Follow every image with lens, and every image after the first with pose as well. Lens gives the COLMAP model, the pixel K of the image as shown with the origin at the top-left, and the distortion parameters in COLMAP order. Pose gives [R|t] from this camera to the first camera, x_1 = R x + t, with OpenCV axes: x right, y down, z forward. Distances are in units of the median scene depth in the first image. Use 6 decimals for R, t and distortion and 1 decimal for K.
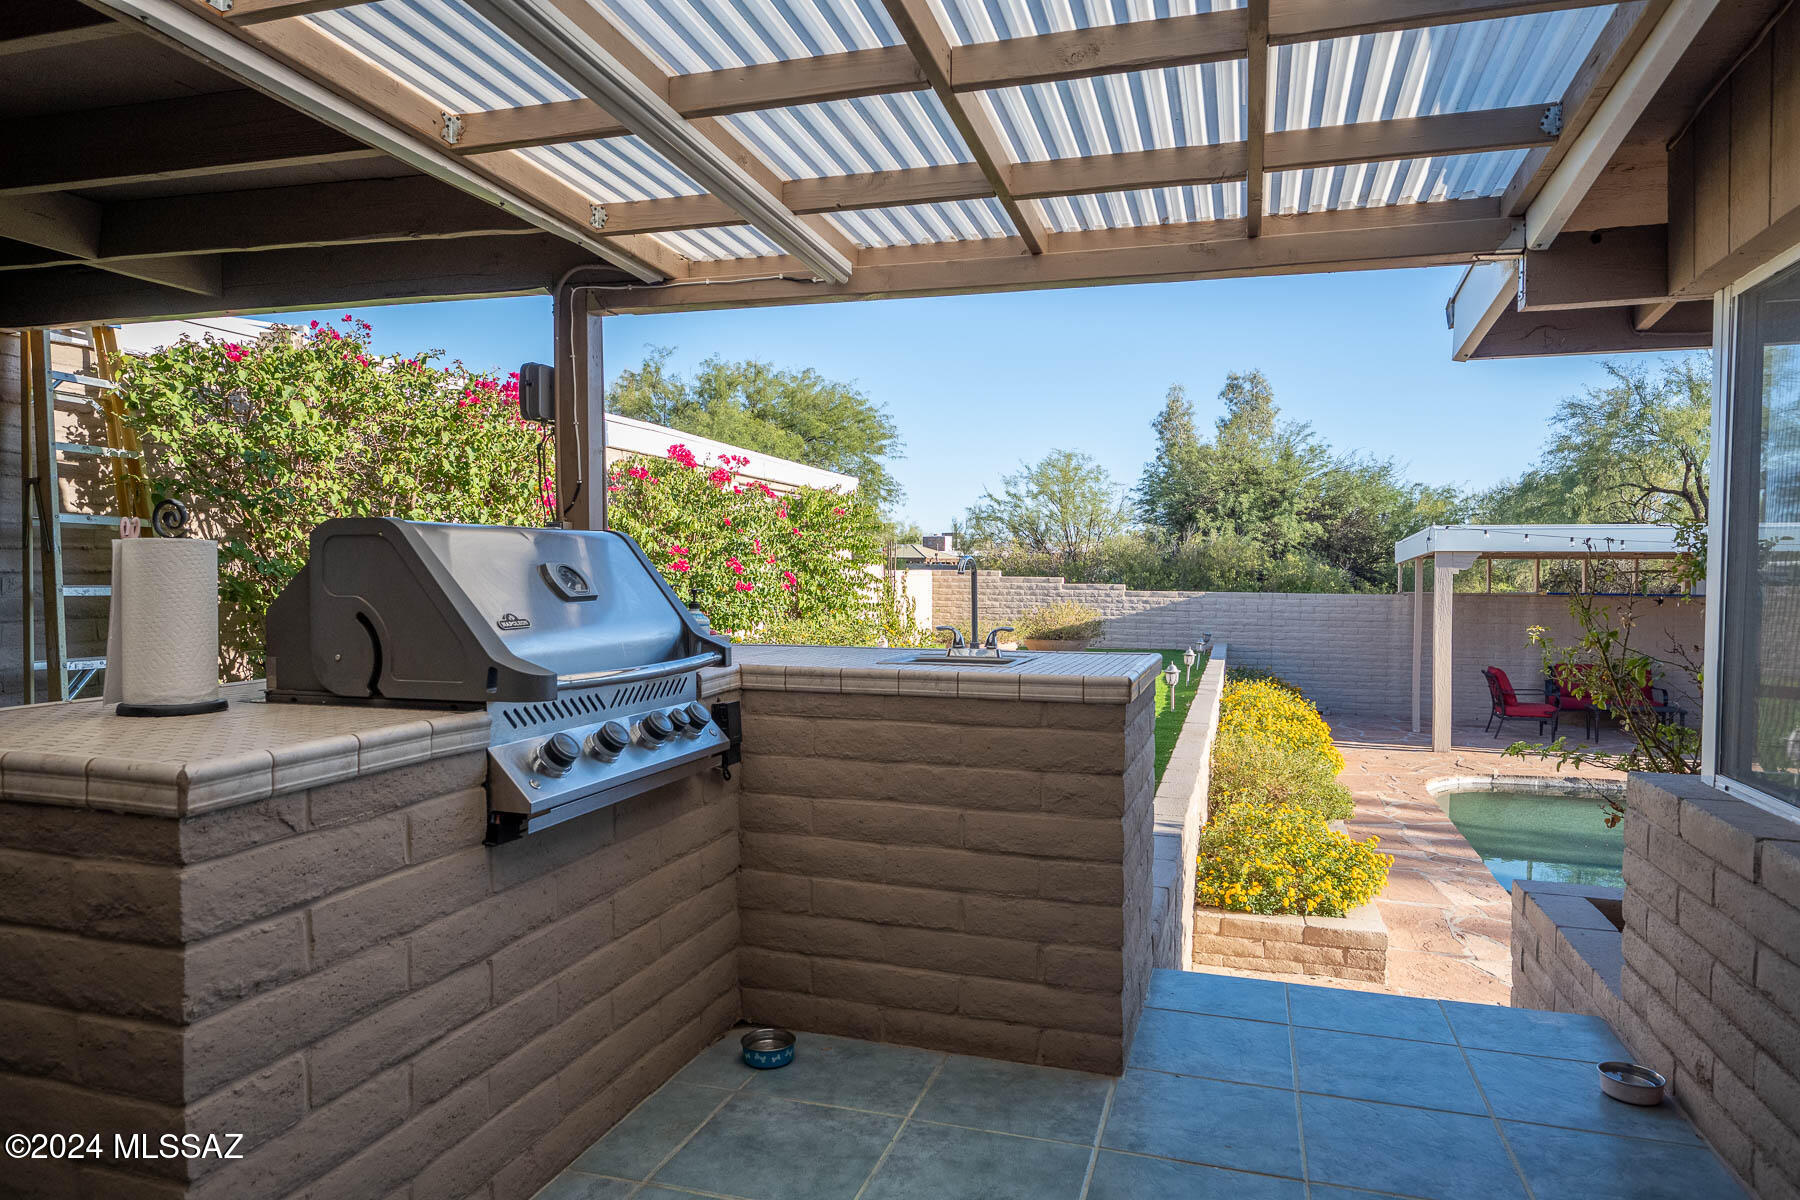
lens RADIAL K [[1118.5, 0, 904.2], [0, 1118.5, 600.6], [0, 0, 1]] dist [-0.004658, 0.001245]
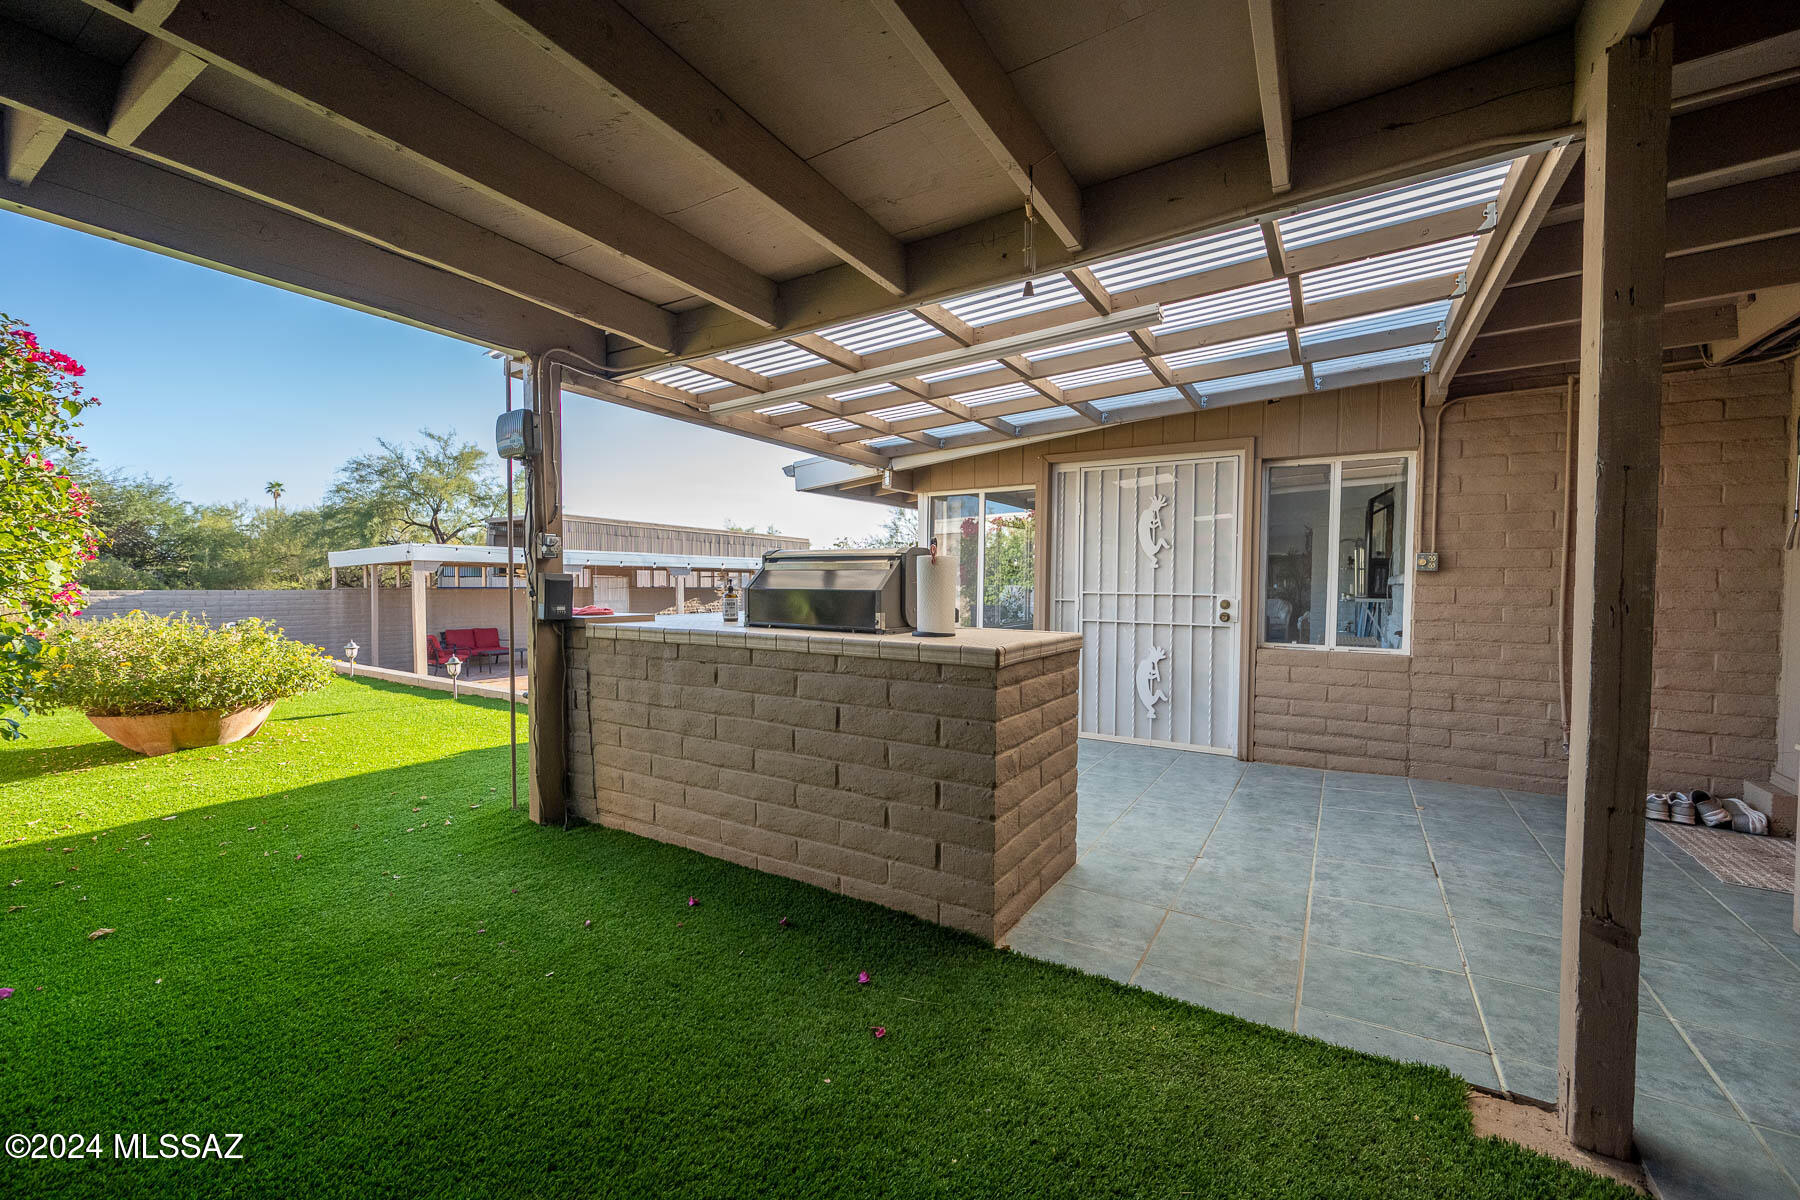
lens RADIAL K [[714.7, 0, 898.1], [0, 714.7, 603.4], [0, 0, 1]] dist [-0.001273, 0.000245]
pose [[0.260972, -0.033345, 0.964770, -1.350126], [0.020627, 0.999368, 0.028961, -0.001823], [-0.965126, 0.012343, 0.261494, 0.477905]]
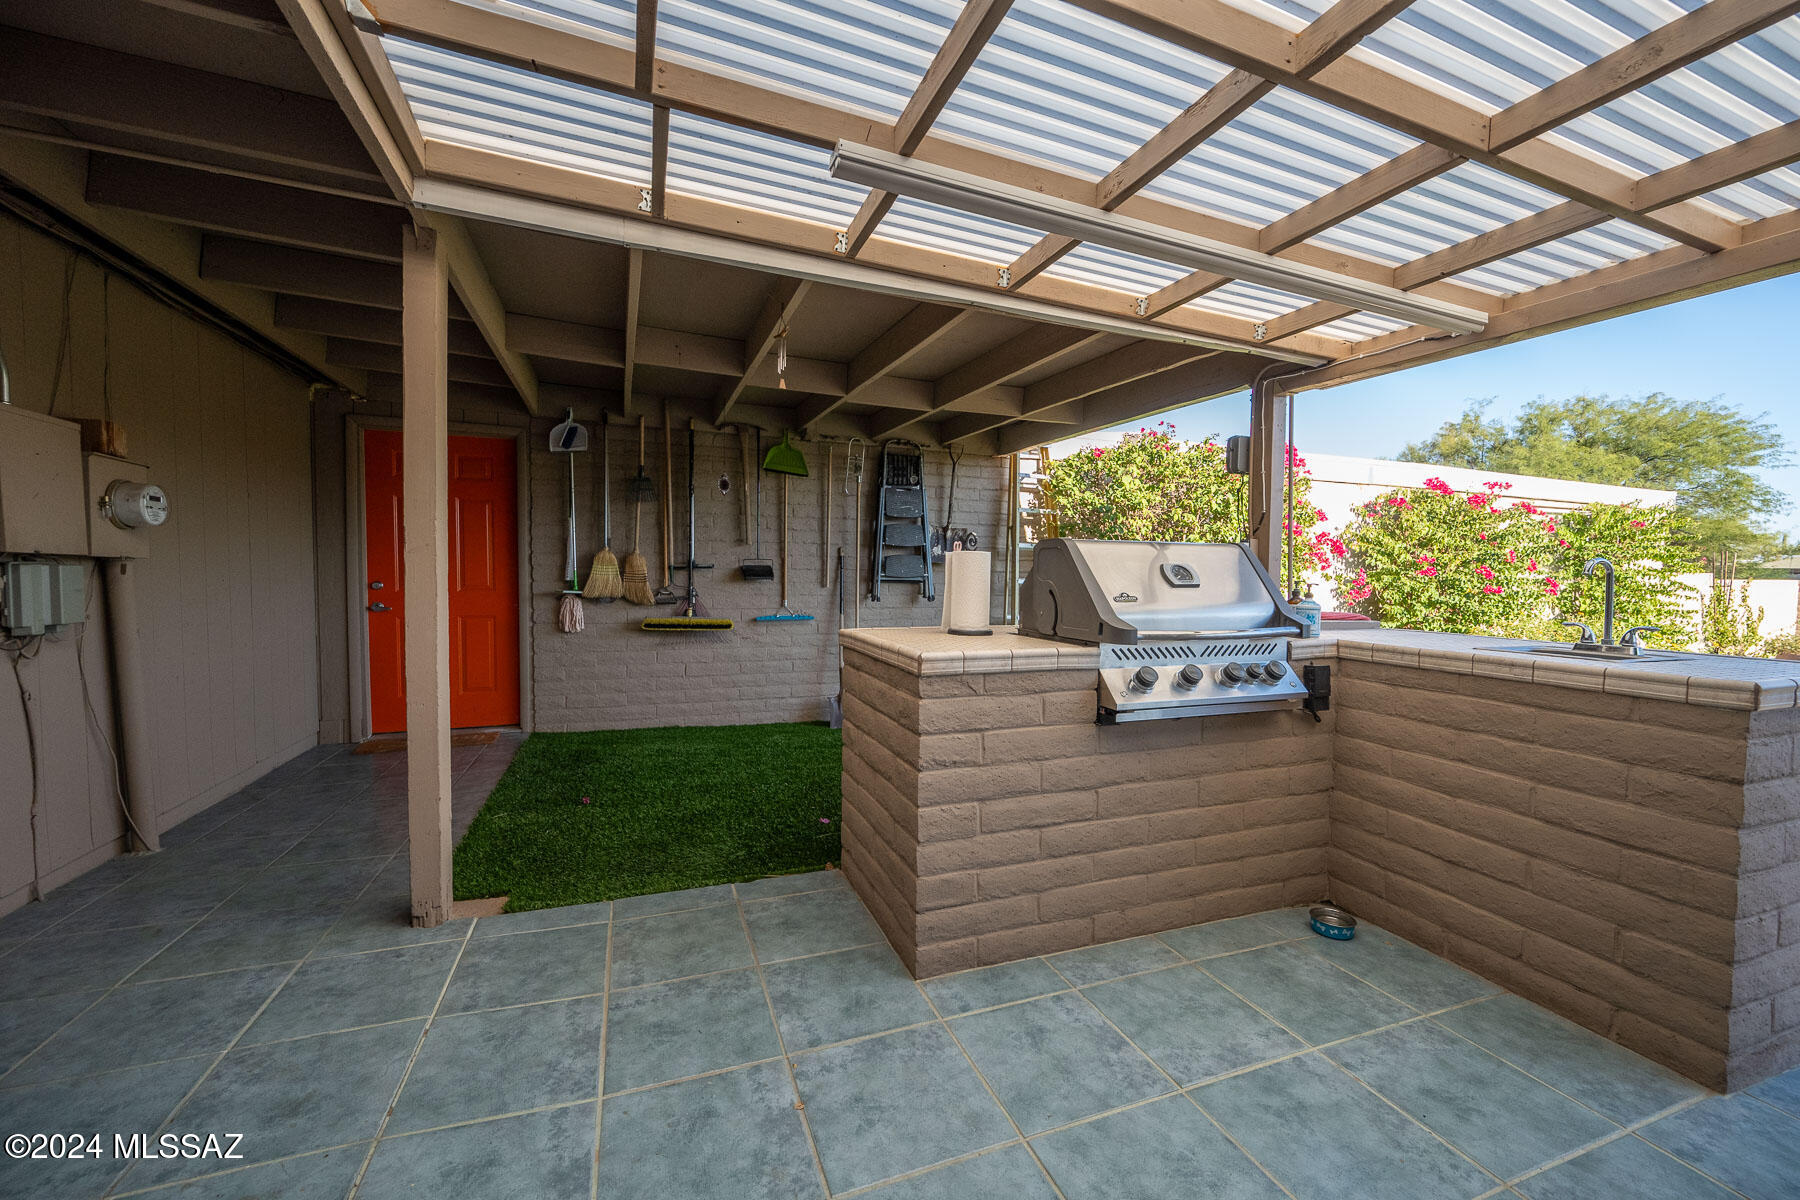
lens RADIAL K [[714.7, 0, 903.6], [0, 714.7, 602.0], [0, 0, 1]] dist [-0.001273, 0.000245]
pose [[0.610989, 0.037860, -0.790733, 0.223508], [-0.031631, 0.999226, 0.023401, 0.008176], [0.791007, 0.010714, 0.611713, 0.055945]]
